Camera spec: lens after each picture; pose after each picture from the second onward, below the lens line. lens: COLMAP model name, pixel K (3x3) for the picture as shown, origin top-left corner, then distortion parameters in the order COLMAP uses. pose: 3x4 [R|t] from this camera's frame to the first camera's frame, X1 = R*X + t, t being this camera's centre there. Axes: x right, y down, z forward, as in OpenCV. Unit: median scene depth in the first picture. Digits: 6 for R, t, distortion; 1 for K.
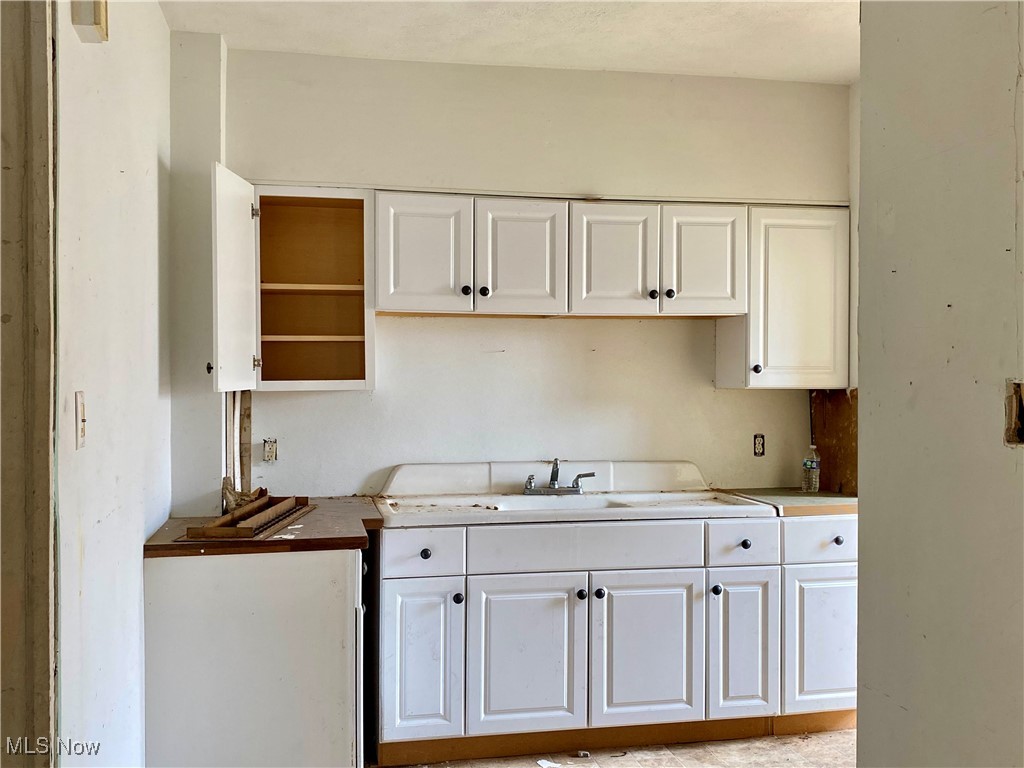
lens RADIAL K [[1009.3, 0, 512.0], [0, 1009.3, 384.0], [0, 0, 1]] dist [0.157607, -0.384035]
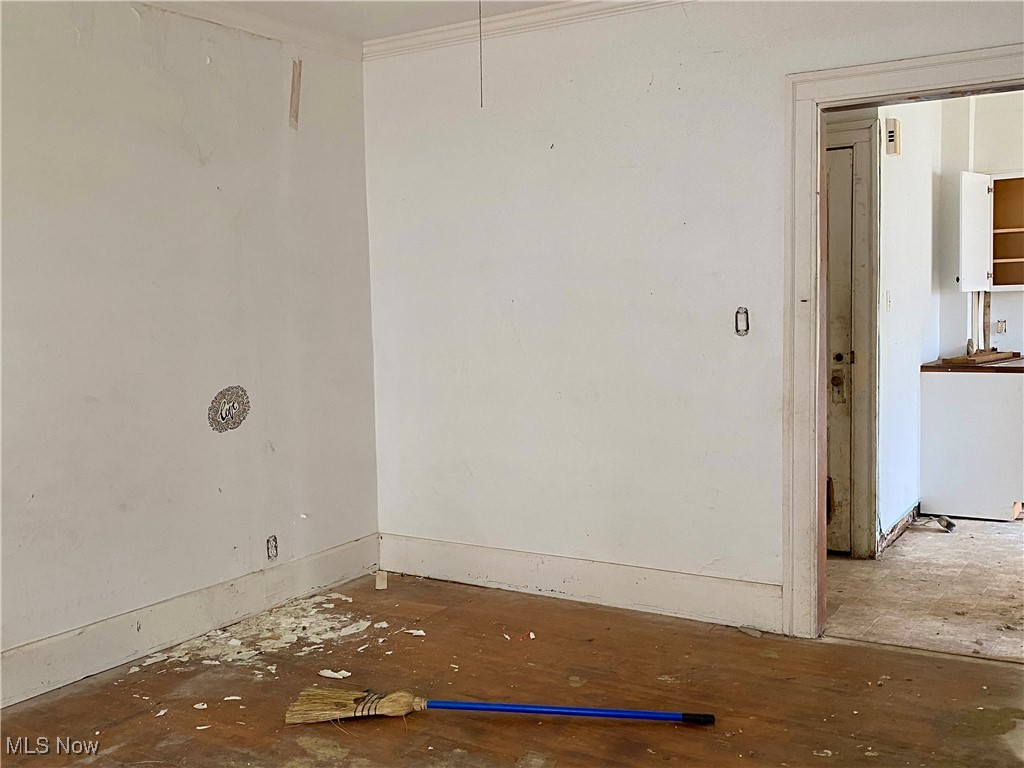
lens RADIAL K [[1009.3, 0, 512.0], [0, 1009.3, 384.0], [0, 0, 1]] dist [0.157607, -0.384035]
pose [[0.720580, 0.040527, -0.692187, 0.392059], [0.019488, 0.996712, 0.078644, 0.010842], [0.693098, -0.070159, 0.717421, -0.867600]]
